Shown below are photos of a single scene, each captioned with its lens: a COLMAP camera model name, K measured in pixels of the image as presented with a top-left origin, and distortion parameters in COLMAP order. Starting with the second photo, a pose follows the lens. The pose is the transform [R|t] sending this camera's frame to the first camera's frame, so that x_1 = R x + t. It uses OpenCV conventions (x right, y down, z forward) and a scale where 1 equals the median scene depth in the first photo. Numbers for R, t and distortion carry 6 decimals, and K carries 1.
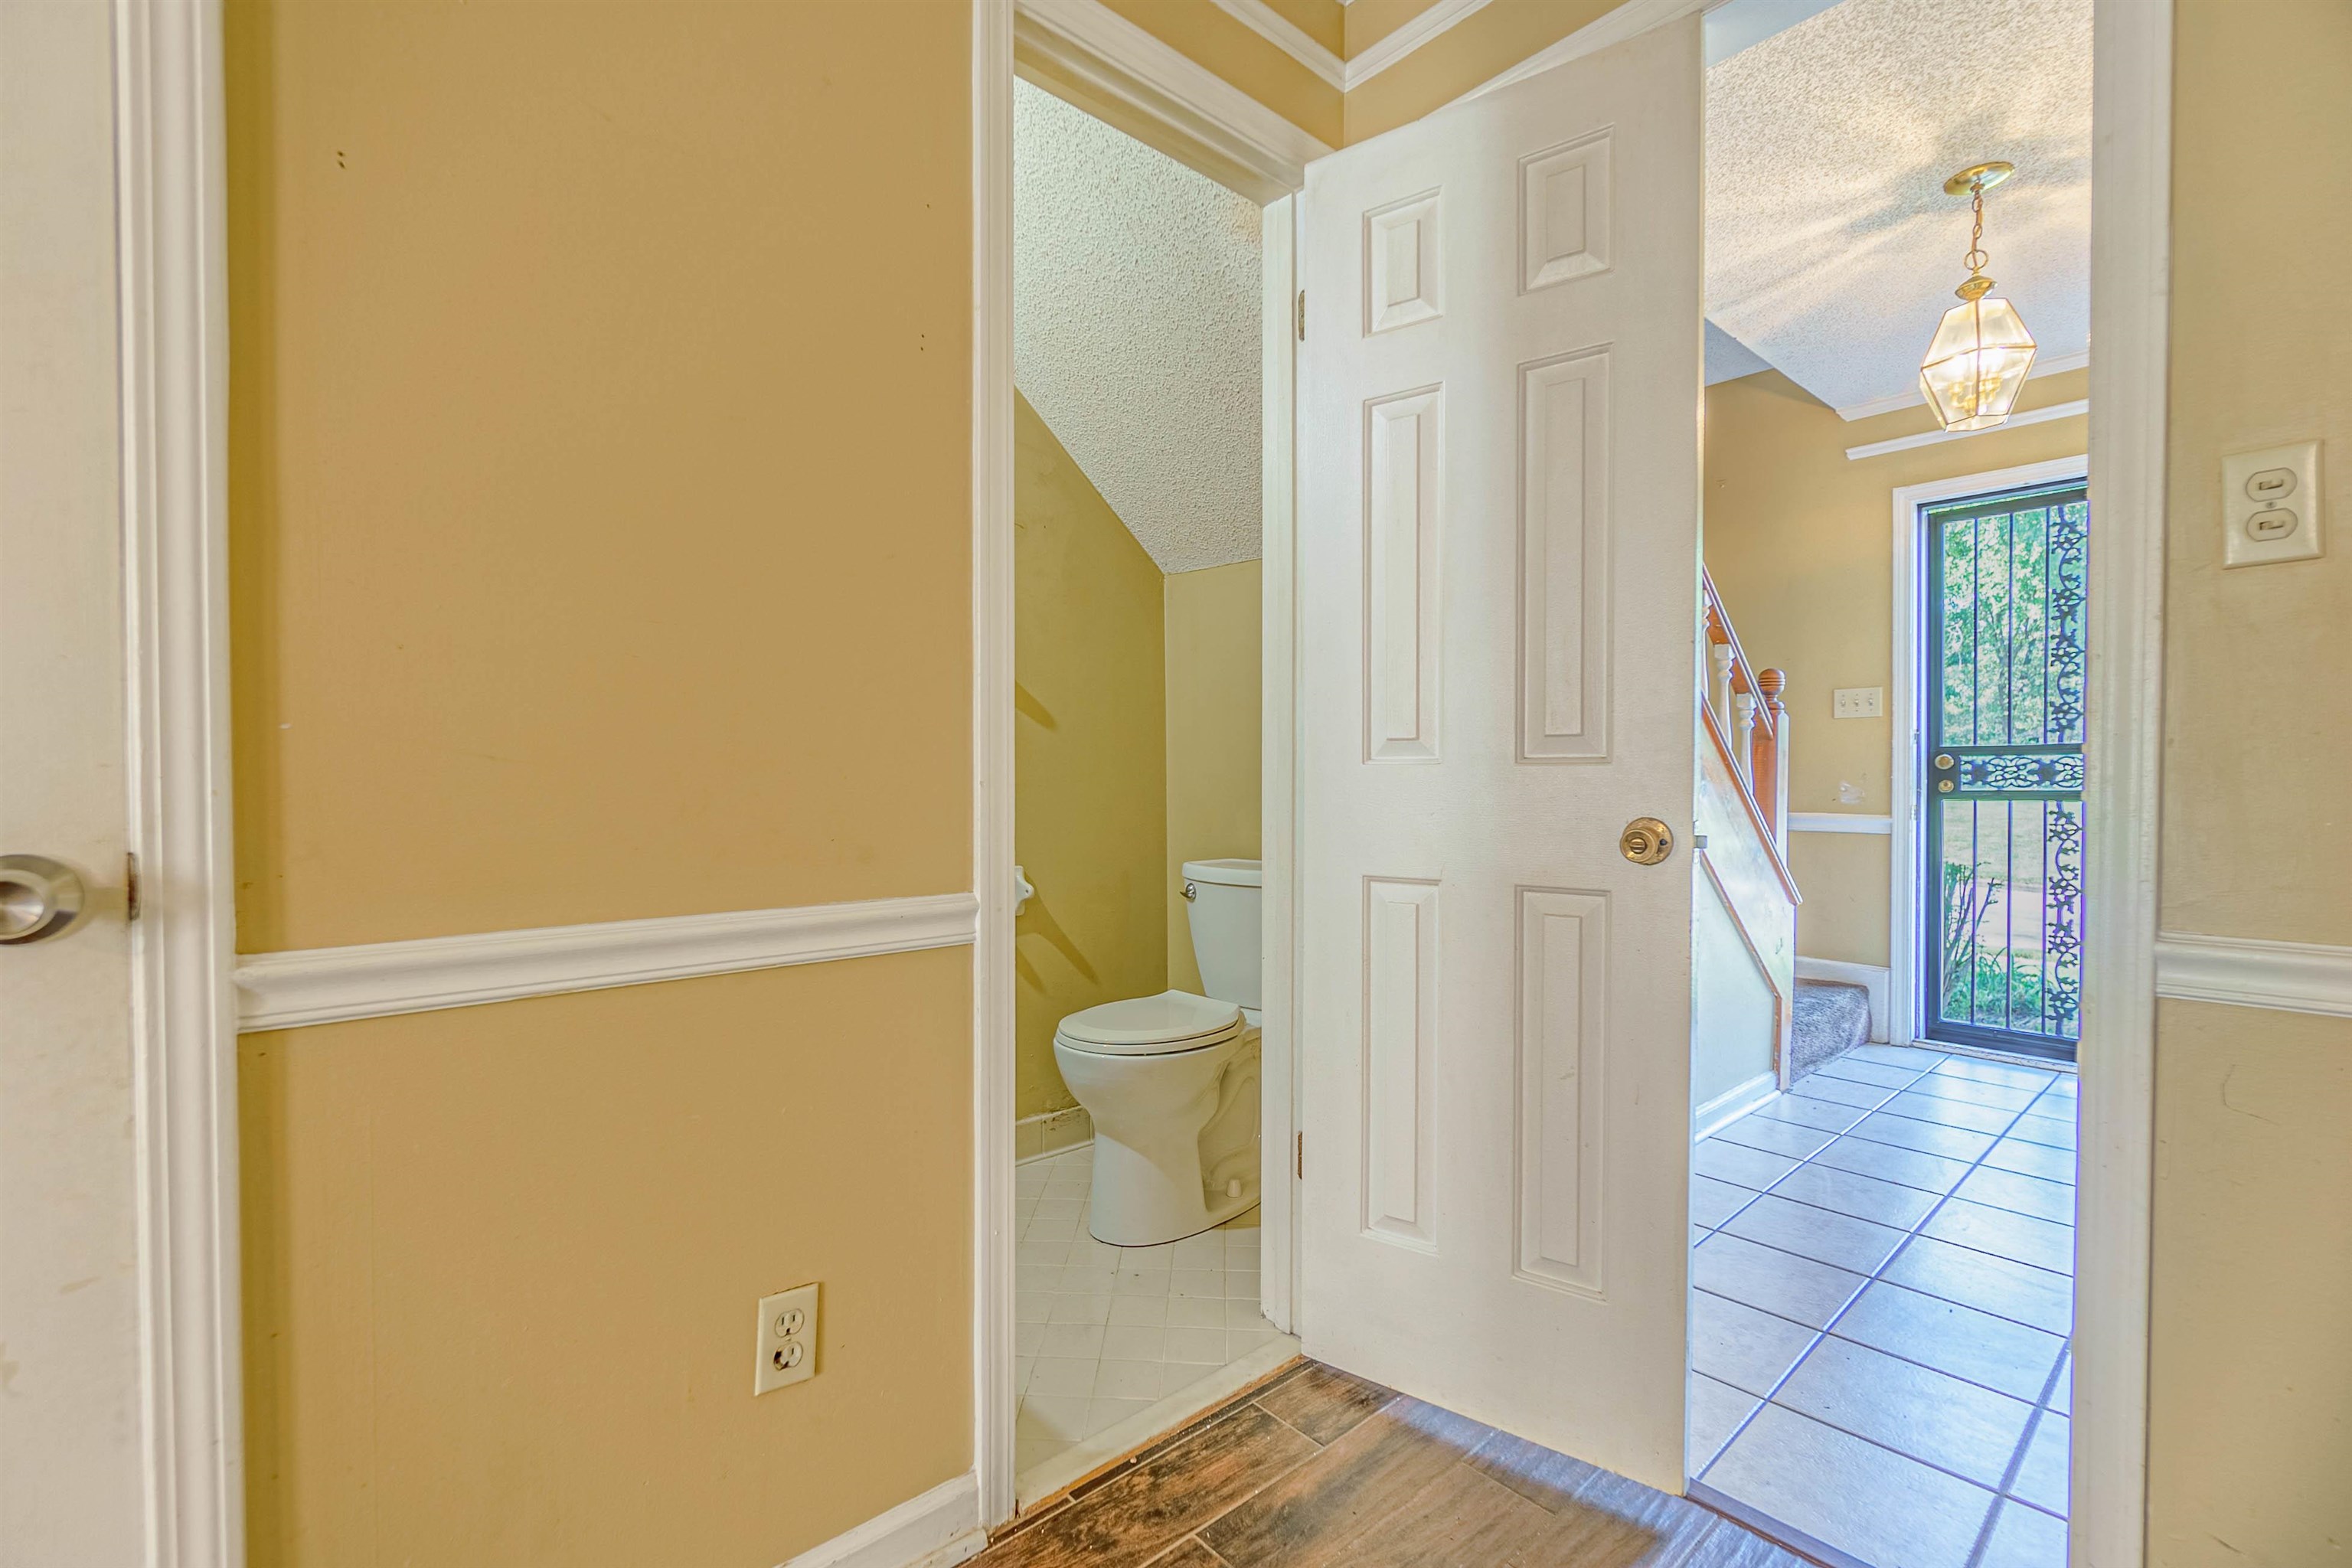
lens RADIAL K [[1036.9, 0, 1175.8], [0, 1036.9, 789.8], [0, 0, 1]] dist [0.000980, 0.000018]
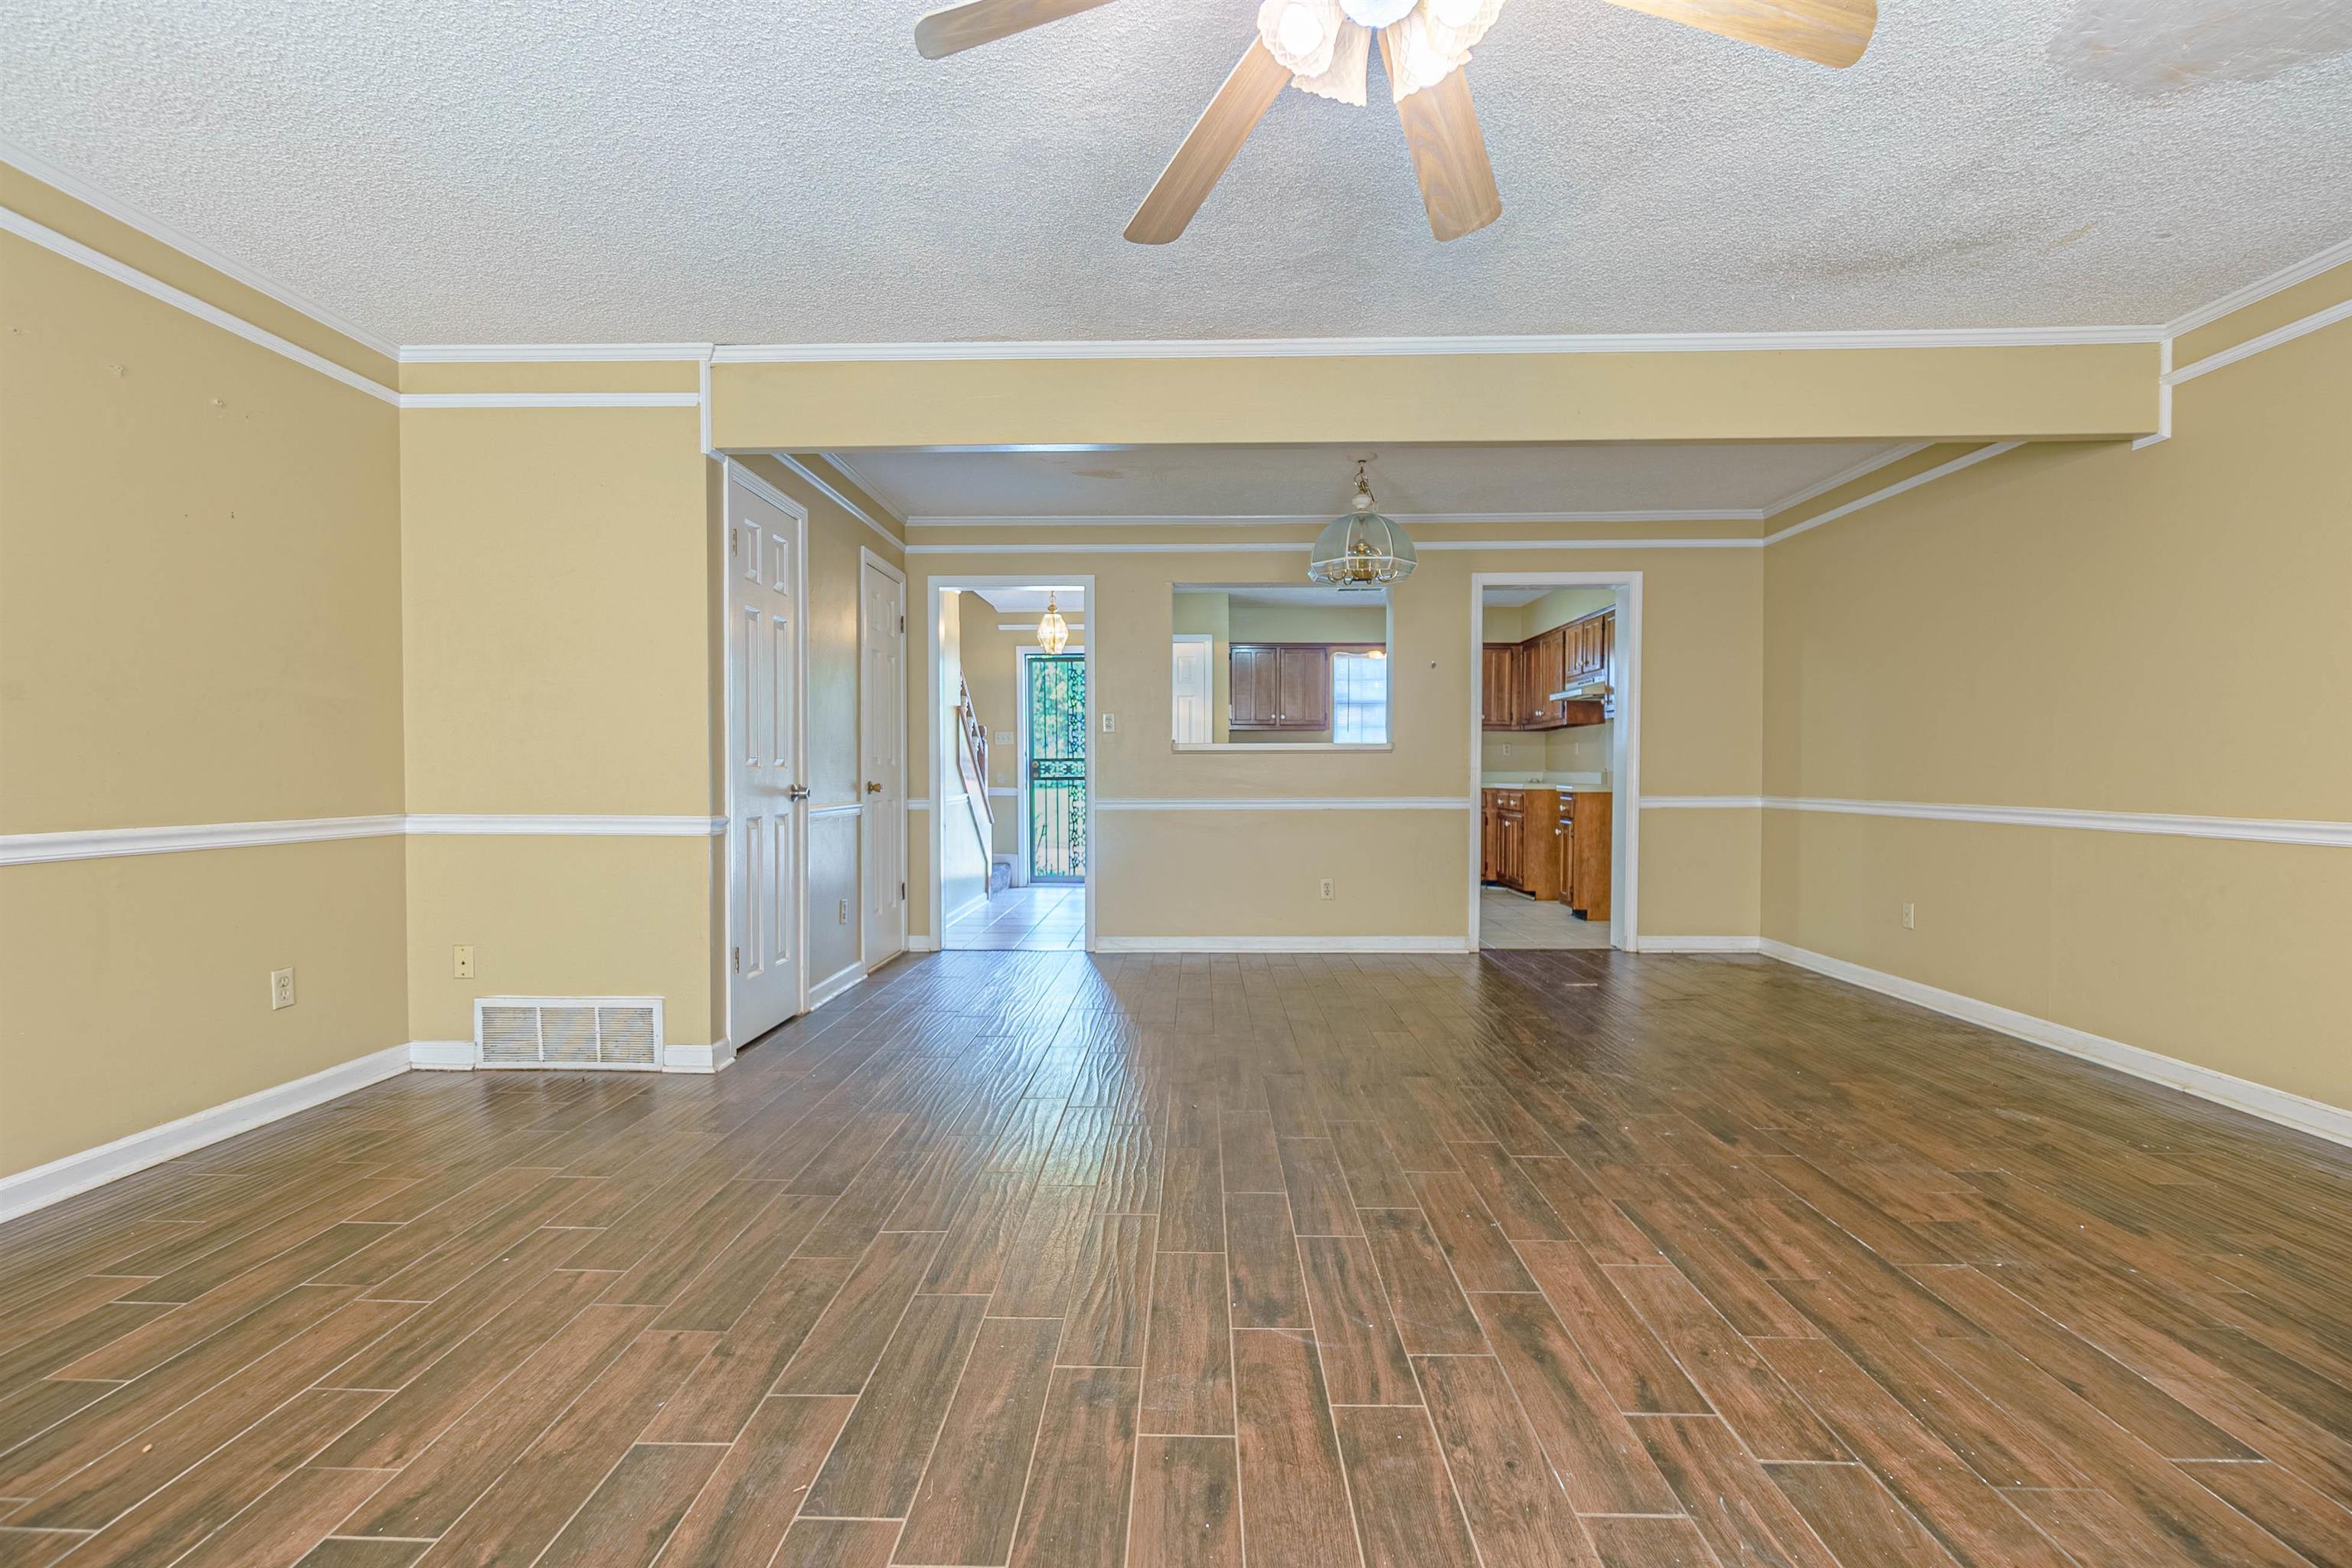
lens RADIAL K [[1036.9, 0, 1175.8], [0, 1036.9, 789.8], [0, 0, 1]] dist [0.000980, 0.000018]
pose [[0.682599, -0.014458, 0.730650, -0.783684], [0.010819, 0.999895, 0.009678, 0.010947], [-0.730713, 0.001299, 0.682684, -0.863638]]
